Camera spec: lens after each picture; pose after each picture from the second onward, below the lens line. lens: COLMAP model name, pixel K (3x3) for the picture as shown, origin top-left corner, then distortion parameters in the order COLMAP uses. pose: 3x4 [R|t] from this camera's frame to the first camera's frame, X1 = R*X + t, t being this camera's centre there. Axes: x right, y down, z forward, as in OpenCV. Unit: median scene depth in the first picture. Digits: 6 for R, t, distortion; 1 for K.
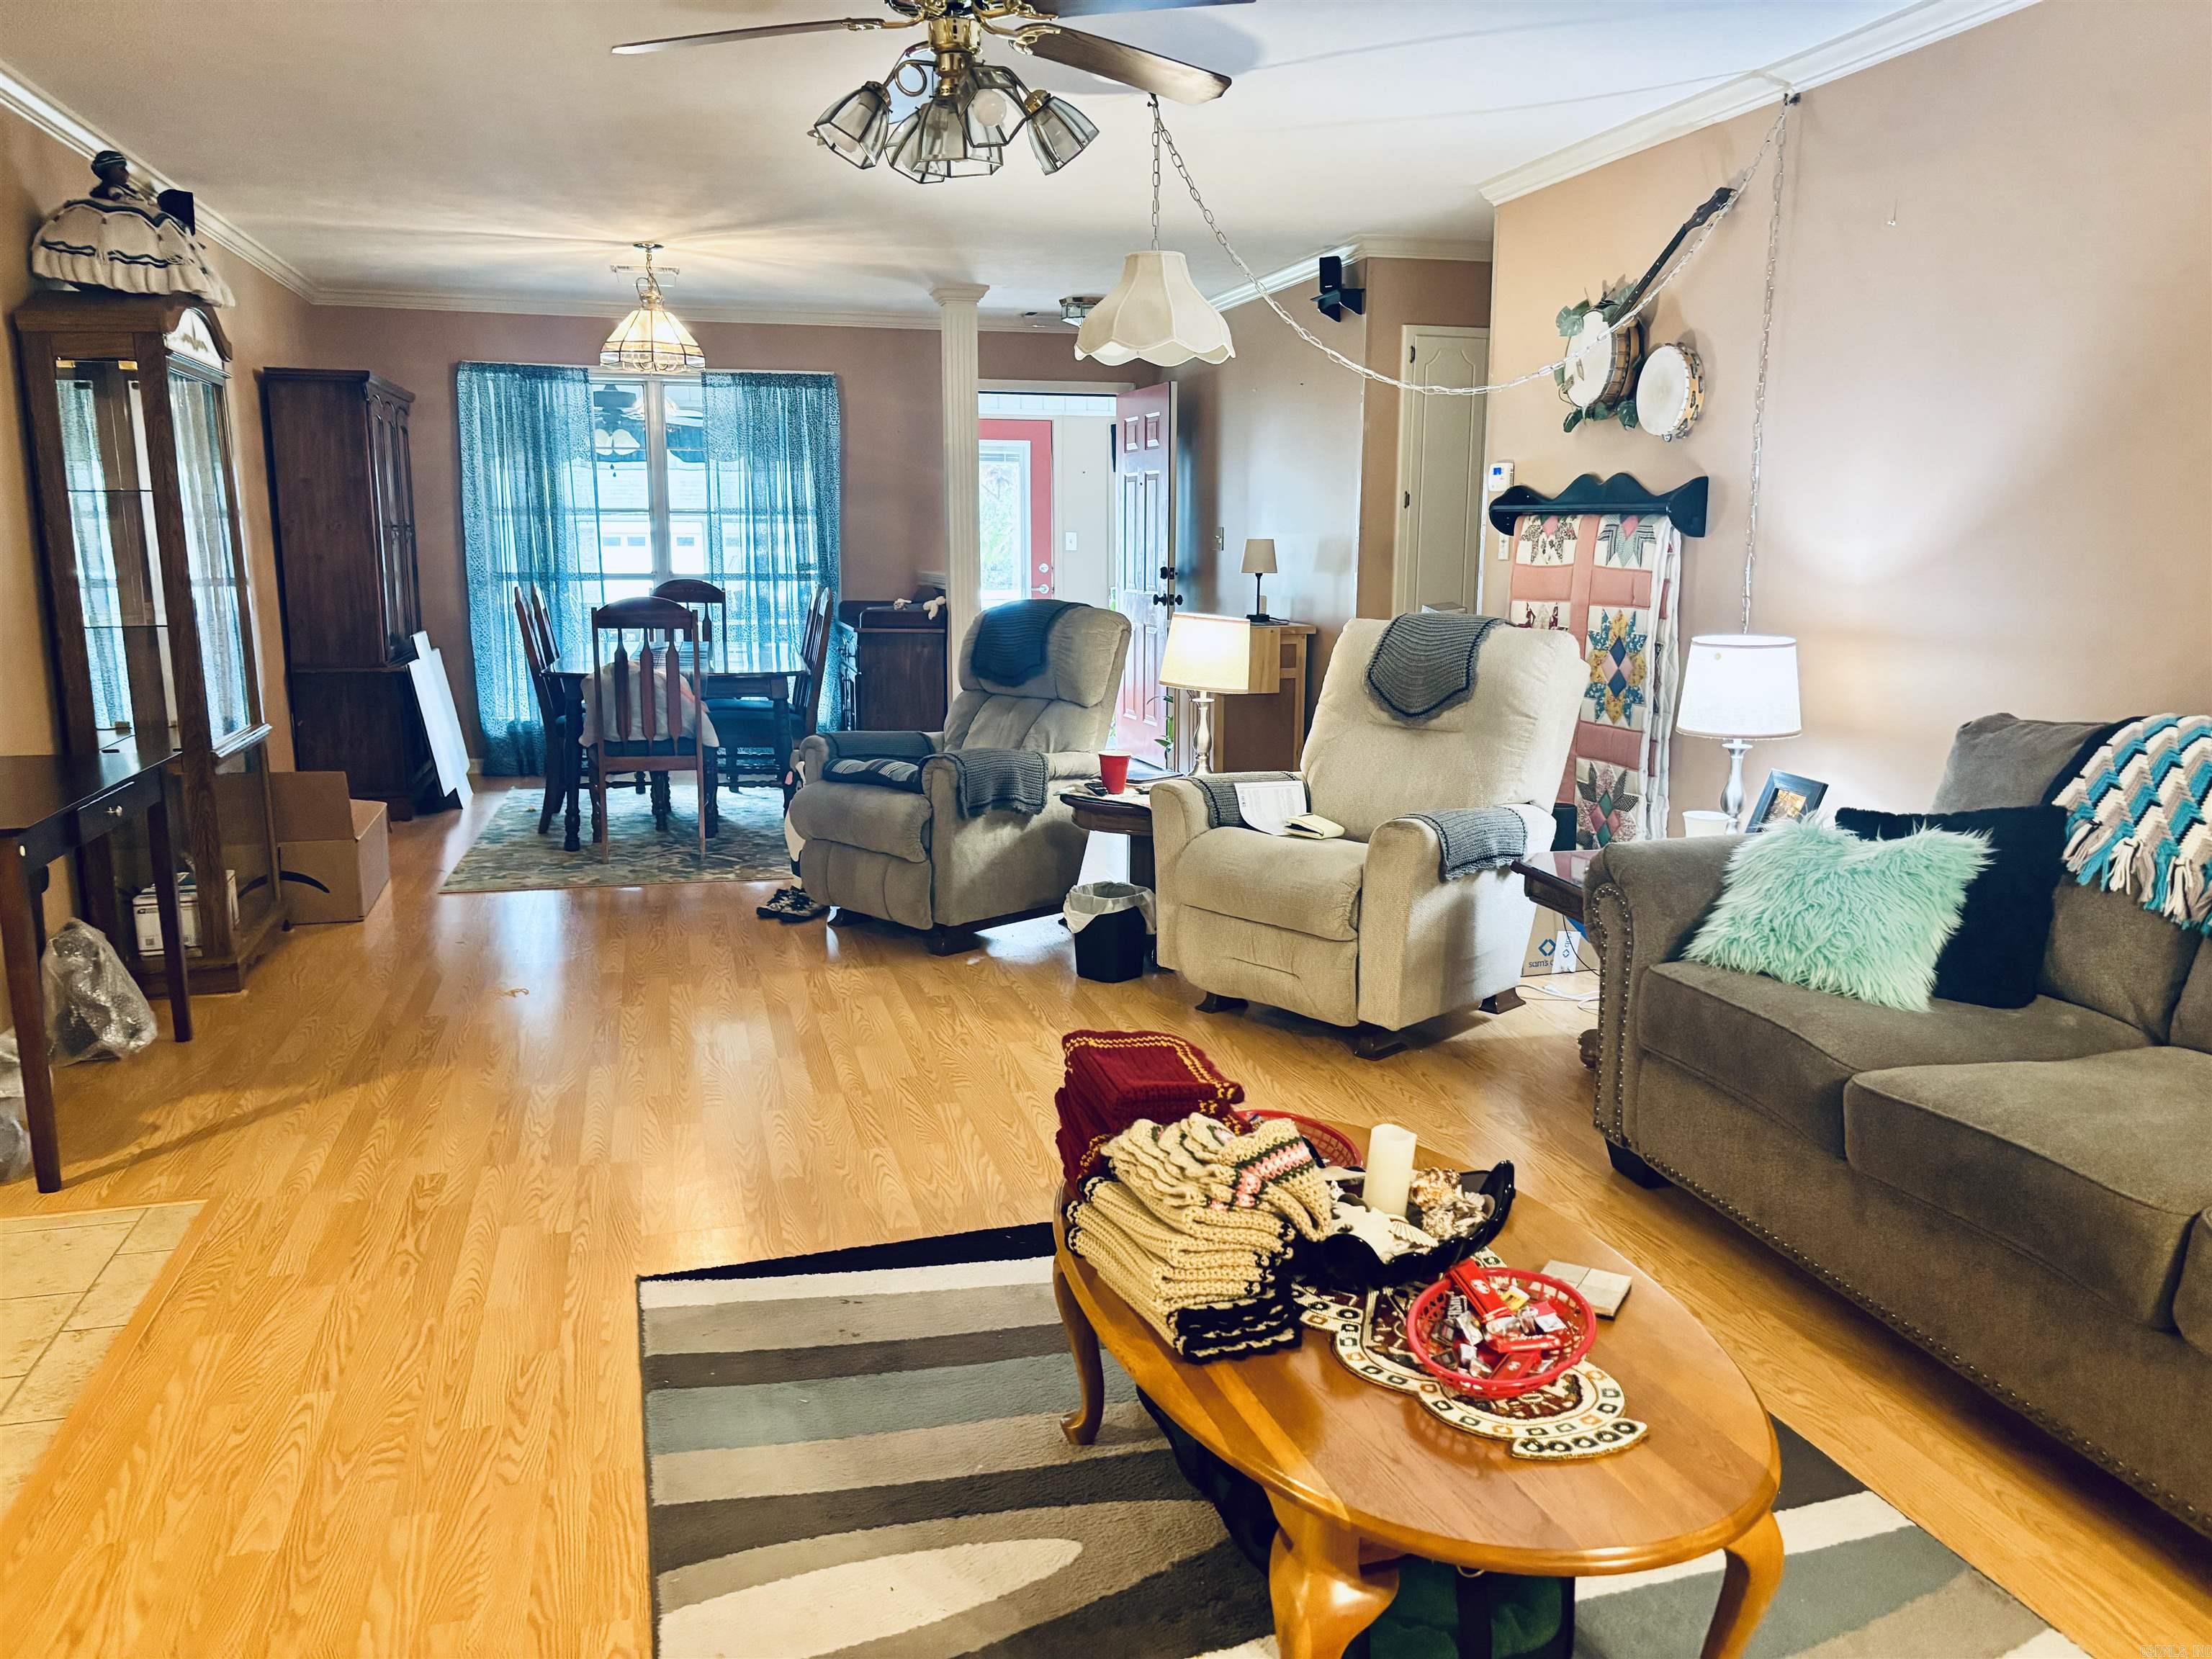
lens RADIAL K [[1660.4, 0, 1106.0], [0, 1660.4, 829.5], [0, 0, 1]] dist [0.023267, -0.001857]
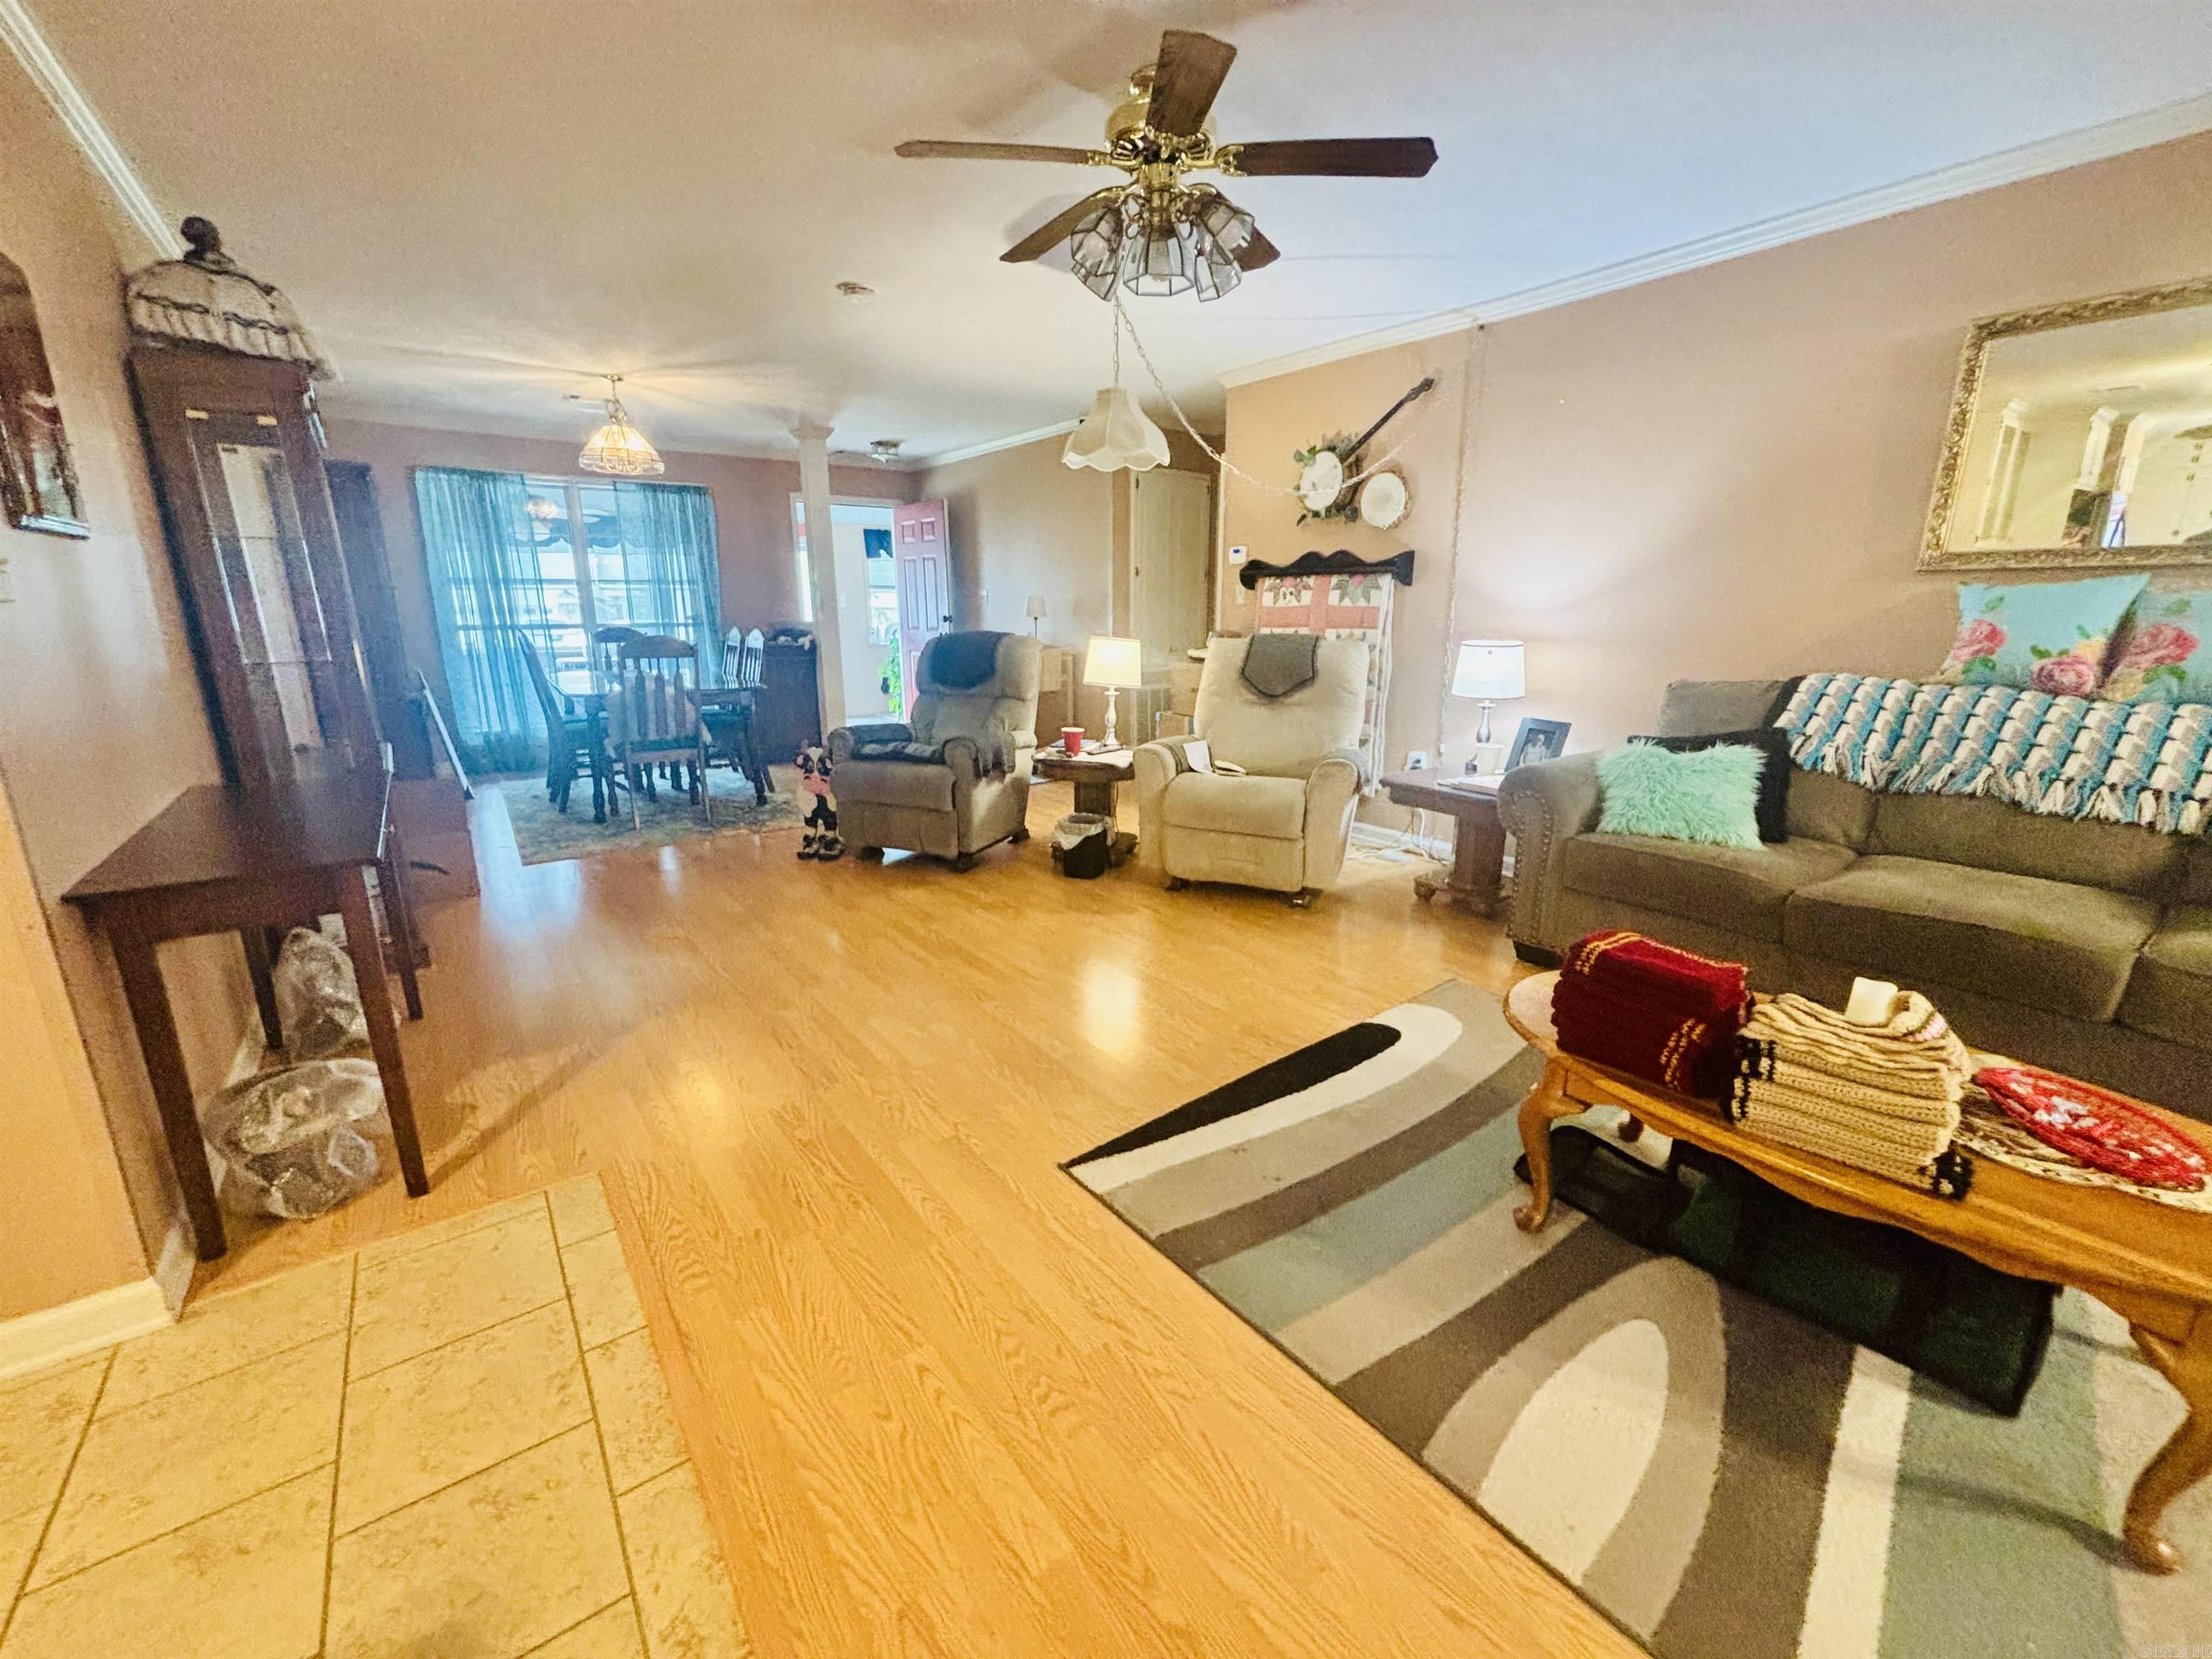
lens RADIAL K [[894.3, 0, 1102.0], [0, 894.3, 820.9], [0, 0, 1]] dist [-0.000922, 0.003532]
pose [[0.930628, -0.089157, 0.354939, -0.296578], [0.068092, 0.995119, 0.071430, -0.021143], [-0.359575, -0.042306, 0.932157, 0.239481]]
